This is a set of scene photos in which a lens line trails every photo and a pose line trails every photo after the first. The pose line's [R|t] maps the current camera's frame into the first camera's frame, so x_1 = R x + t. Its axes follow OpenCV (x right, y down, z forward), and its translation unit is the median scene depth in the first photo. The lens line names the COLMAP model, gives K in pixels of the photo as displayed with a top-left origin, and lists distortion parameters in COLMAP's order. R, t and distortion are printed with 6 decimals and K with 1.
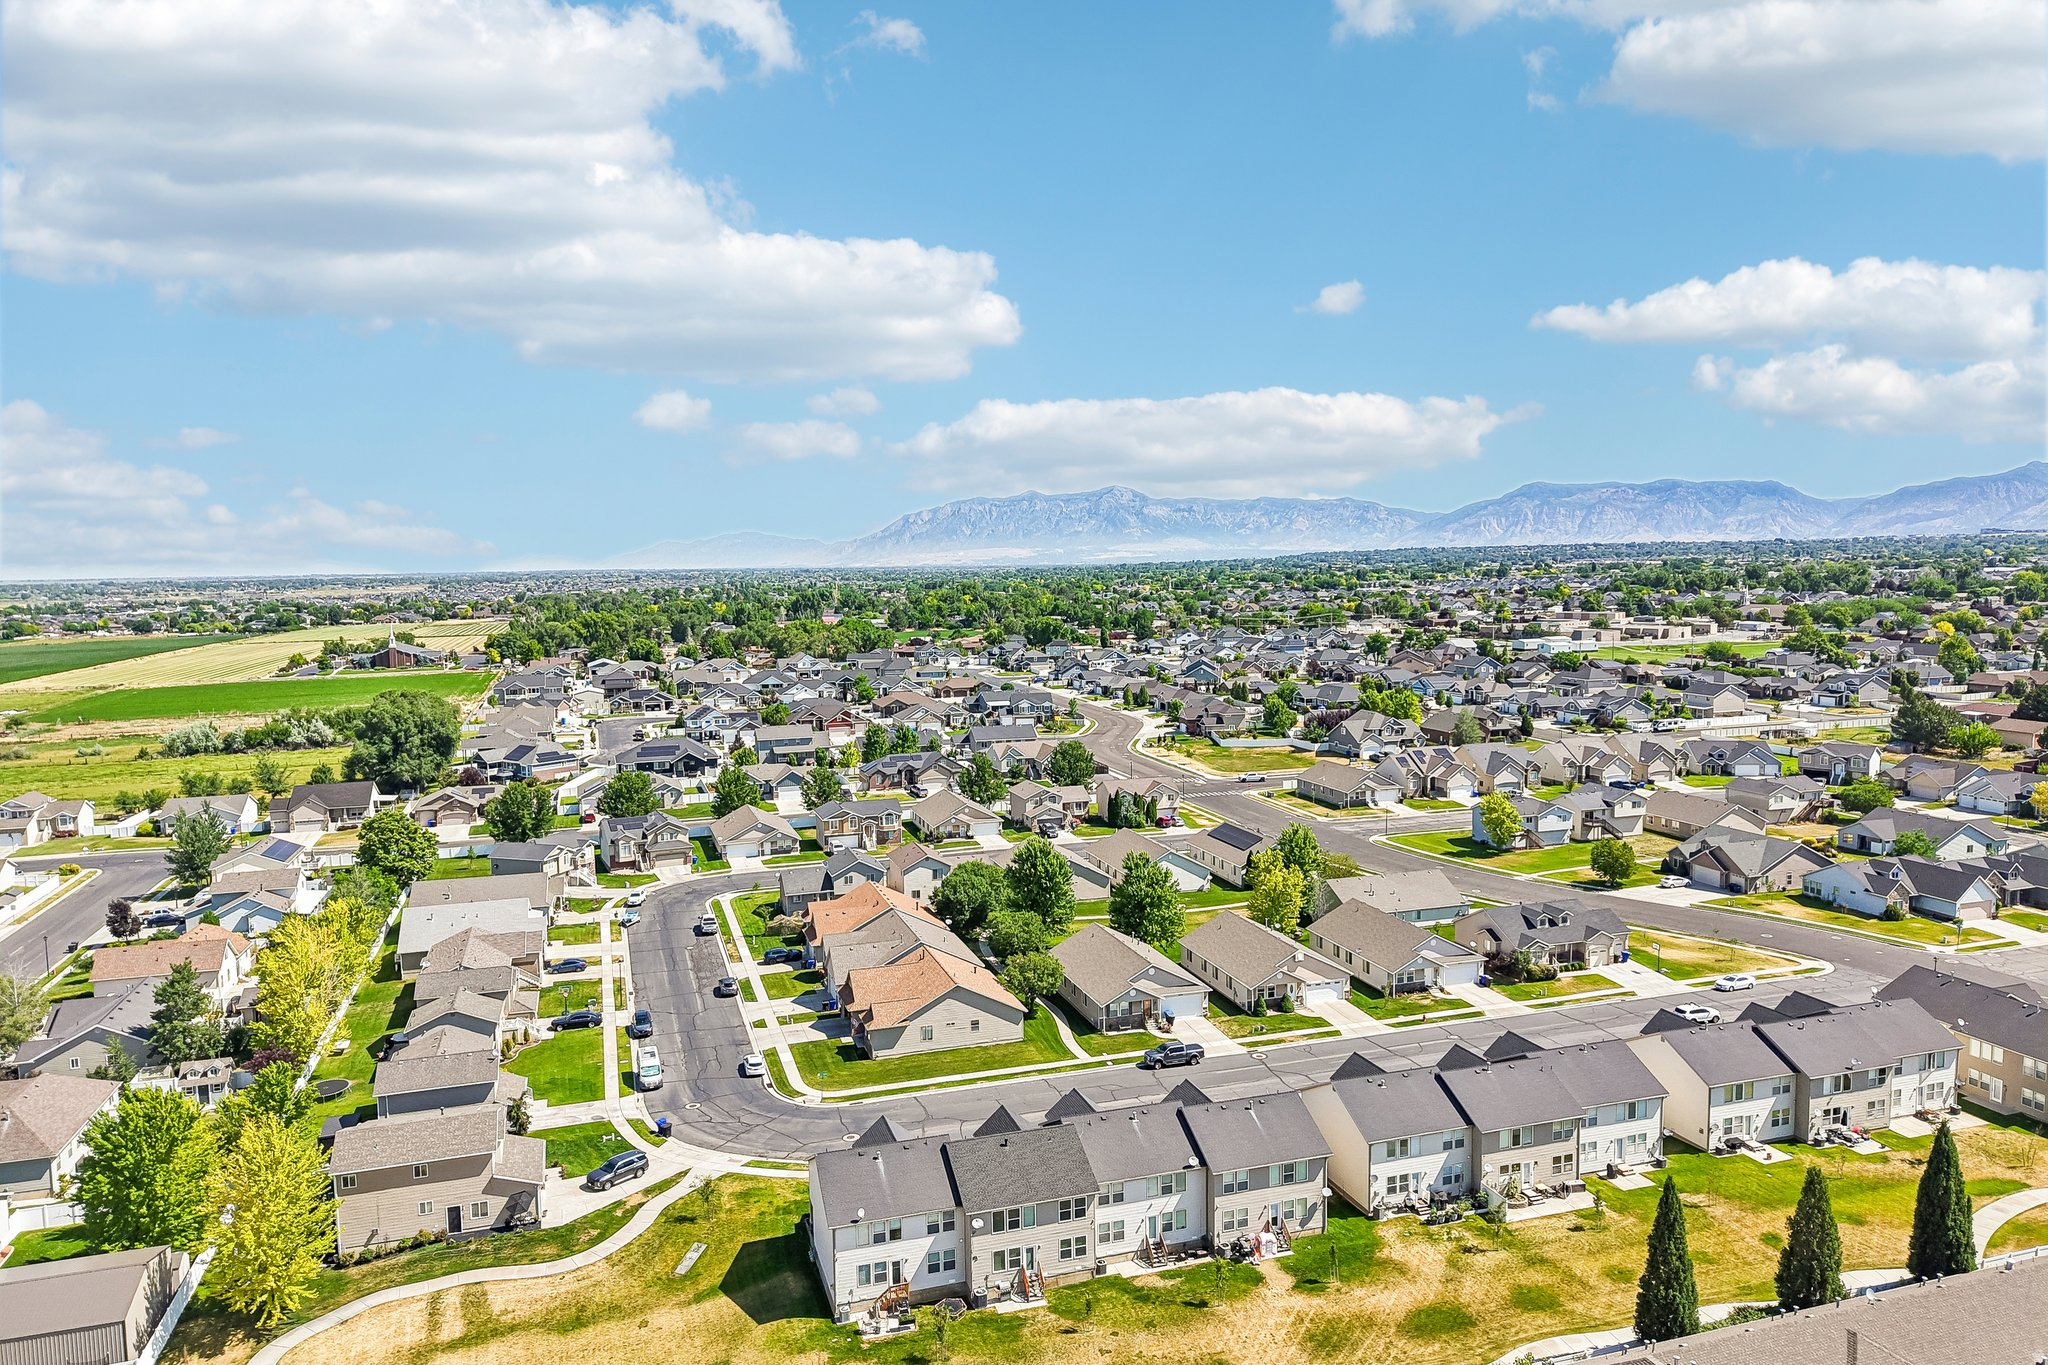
lens RADIAL K [[1381.8, 0, 1032.3], [0, 1381.8, 703.2], [0, 0, 1]] dist [0.040785, -0.053170]
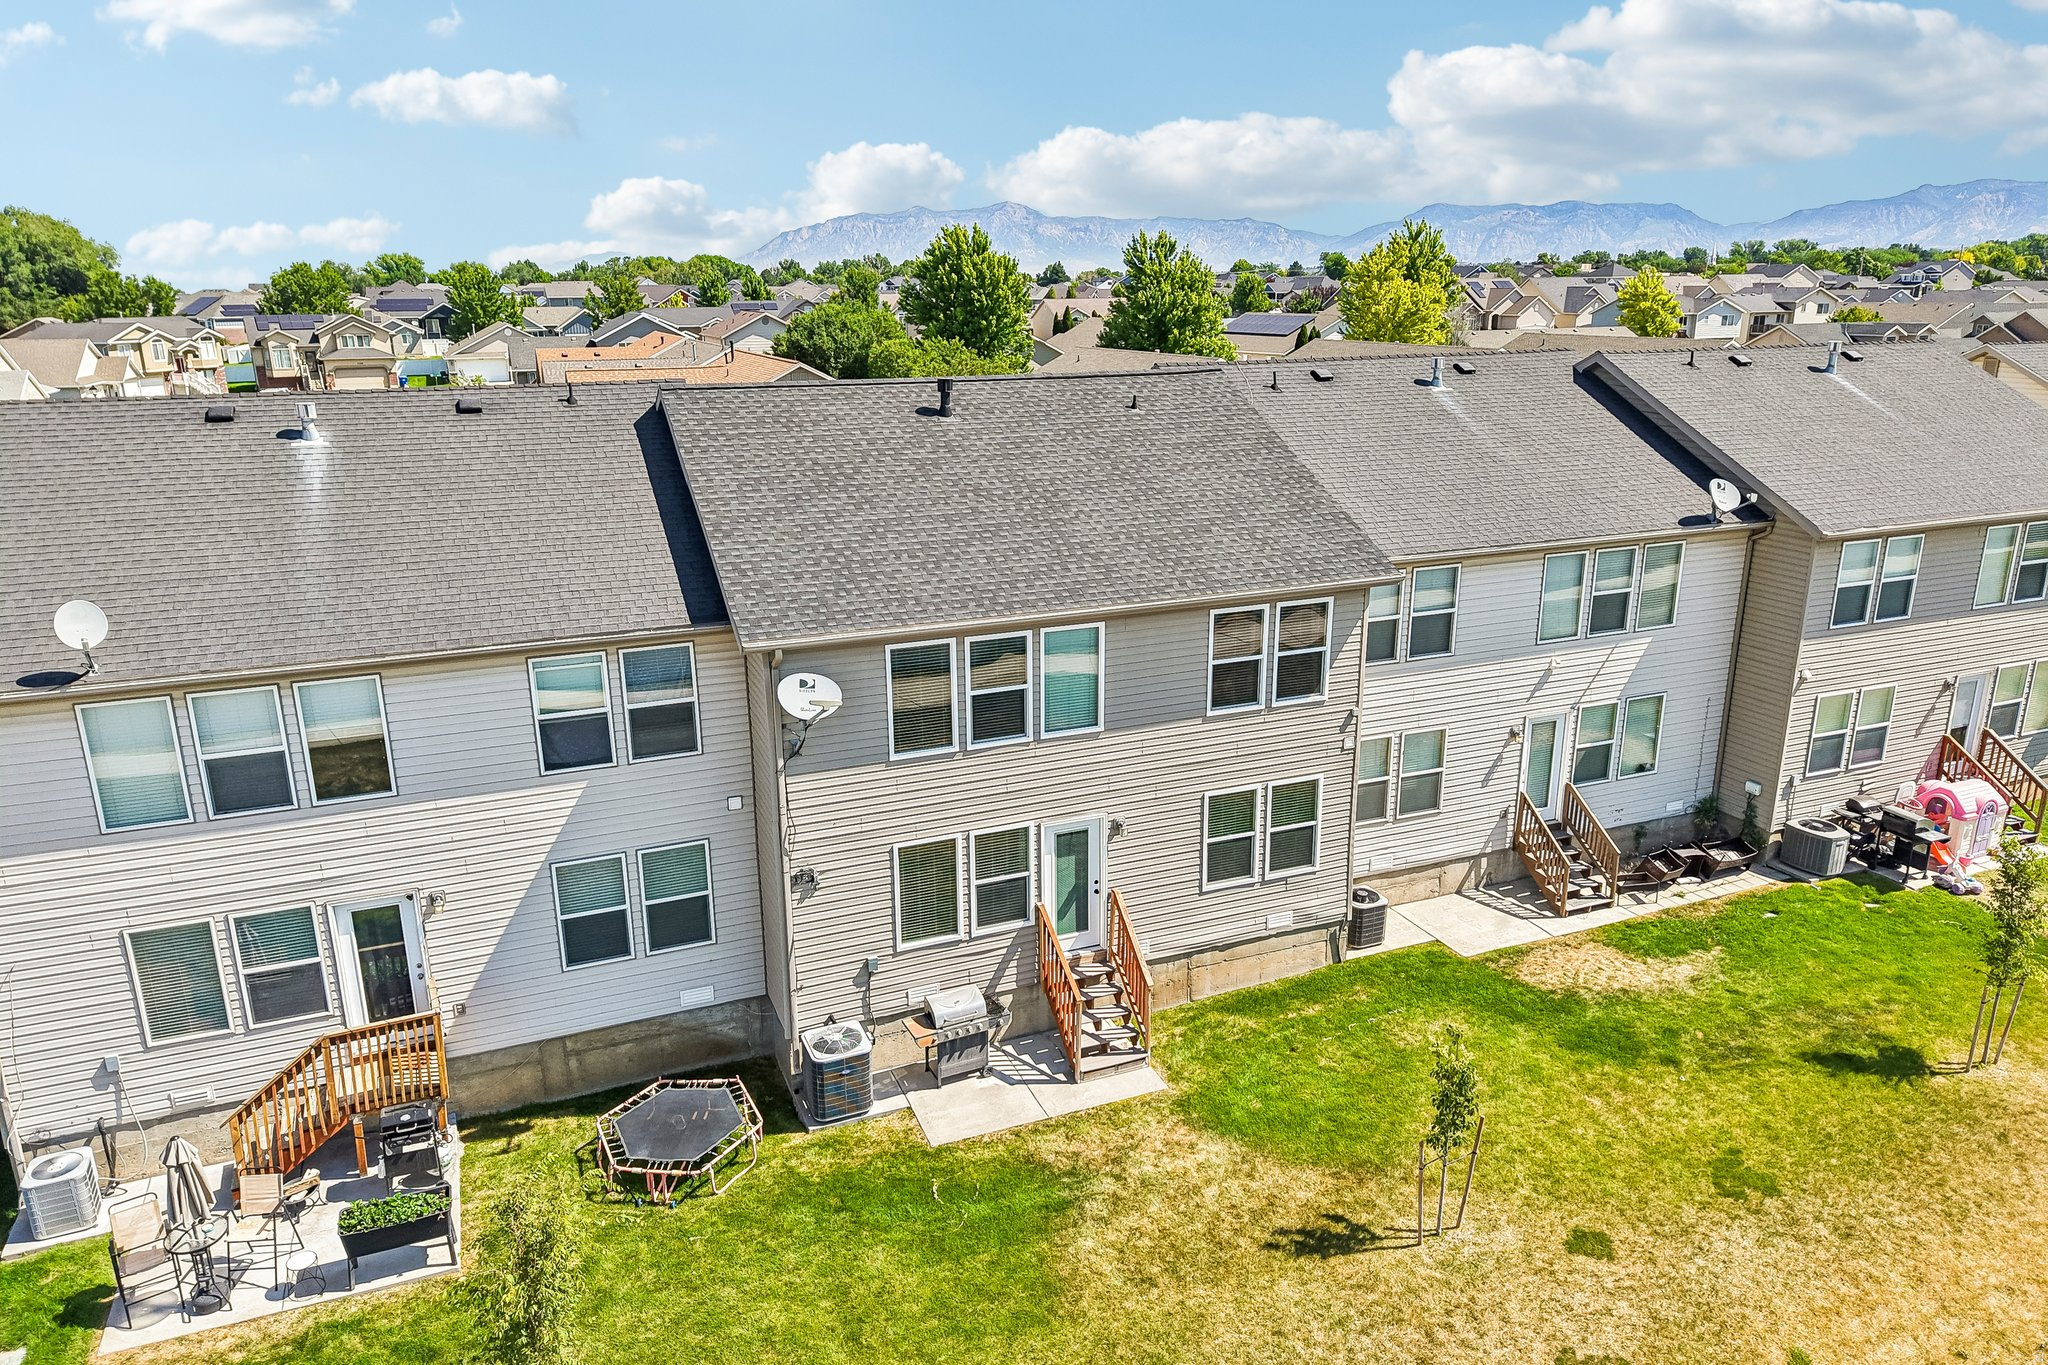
lens RADIAL K [[1370.1, 0, 1030.7], [0, 1370.1, 681.8], [0, 0, 1]] dist [0.030034, -0.038852]
pose [[0.997037, -0.017422, 0.074927, -0.021292], [0.004505, 0.985567, 0.169226, 0.310366], [-0.076793, -0.168387, 0.982725, 0.743429]]
